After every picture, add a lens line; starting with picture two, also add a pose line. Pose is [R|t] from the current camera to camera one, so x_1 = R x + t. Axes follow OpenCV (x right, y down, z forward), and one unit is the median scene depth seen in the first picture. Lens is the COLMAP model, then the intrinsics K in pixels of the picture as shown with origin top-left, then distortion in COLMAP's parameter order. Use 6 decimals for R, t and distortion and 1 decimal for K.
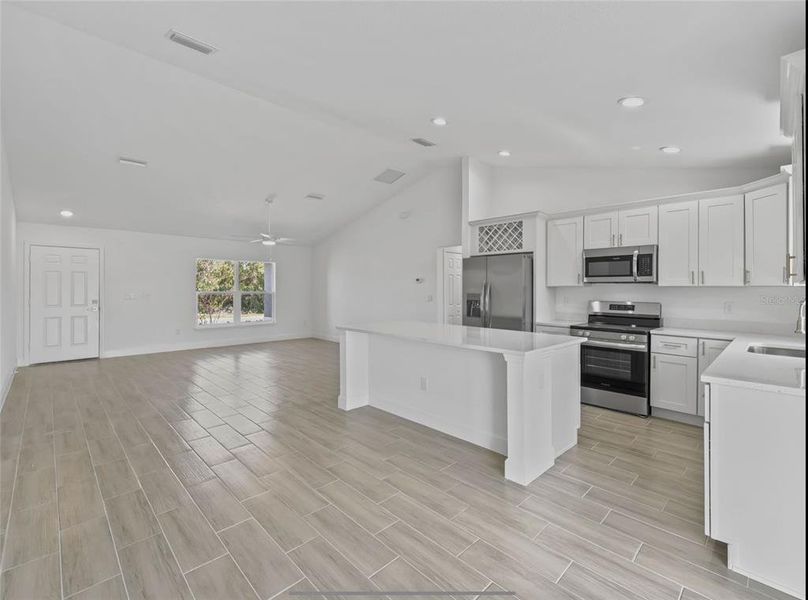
lens RADIAL K [[368.8, 0, 389.1], [0, 368.8, 280.9], [0, 0, 1]] dist [0.002814, 0.000118]
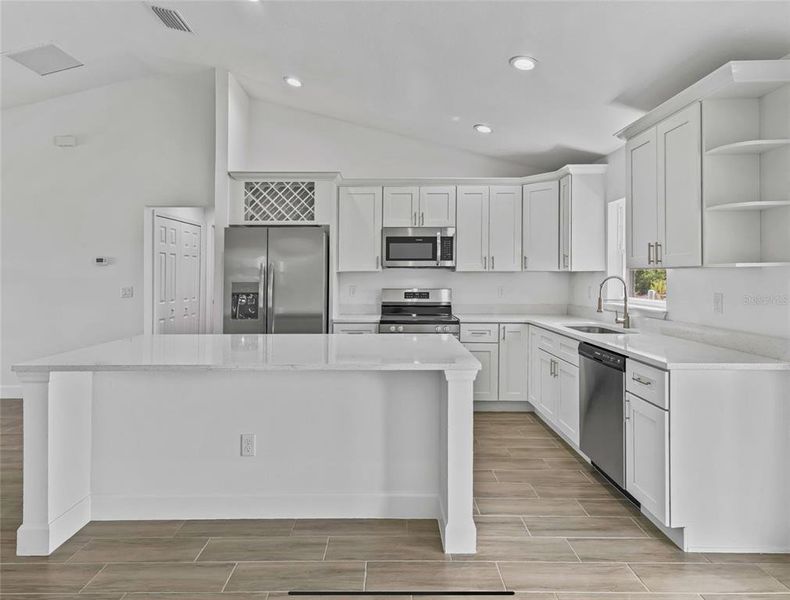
lens RADIAL K [[462.8, 0, 396.3], [0, 462.8, 266.7], [0, 0, 1]] dist [0.017100, -0.003284]
pose [[0.680184, 0.007437, 0.733003, -0.226144], [-0.010305, 0.999947, -0.000583, 0.004324], [-0.732969, -0.007157, 0.680225, 0.291445]]
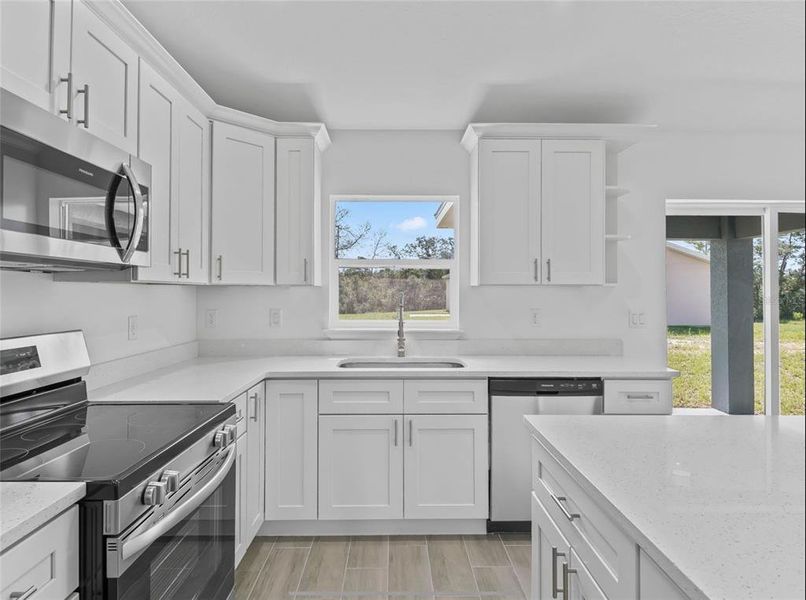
lens RADIAL K [[453.2, 0, 400.8], [0, 453.2, 288.4], [0, 0, 1]] dist [0.002715, -0.026094]
pose [[-0.740976, -0.002873, 0.671525, 0.239877], [-0.022537, 0.999534, -0.020591, 0.023637], [-0.671153, -0.030391, -0.740696, 1.083435]]
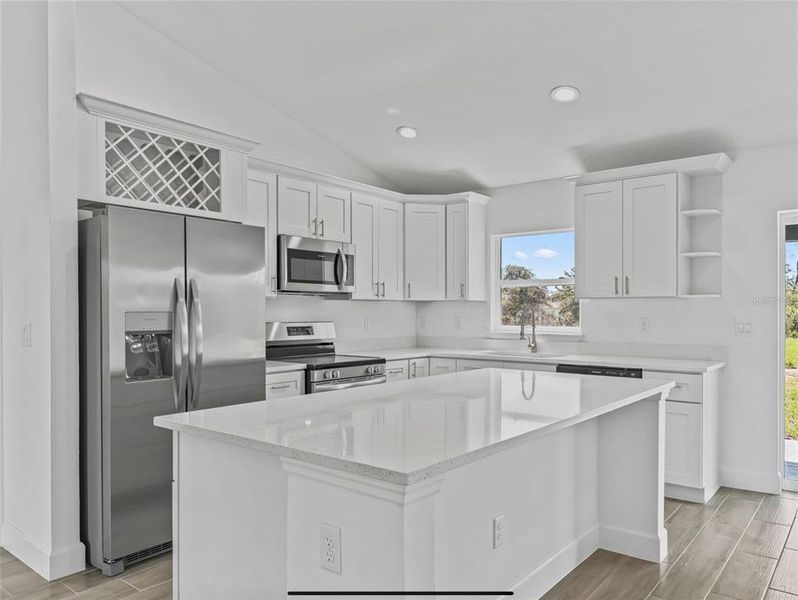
lens RADIAL K [[578.1, 0, 420.0], [0, 578.1, 315.2], [0, 0, 1]] dist [0.001035, -0.000606]
pose [[-0.159249, -0.015156, 0.987122, -0.428119], [-0.022469, 0.999679, 0.011724, 0.028599], [-0.986983, -0.020312, -0.159539, 0.988489]]
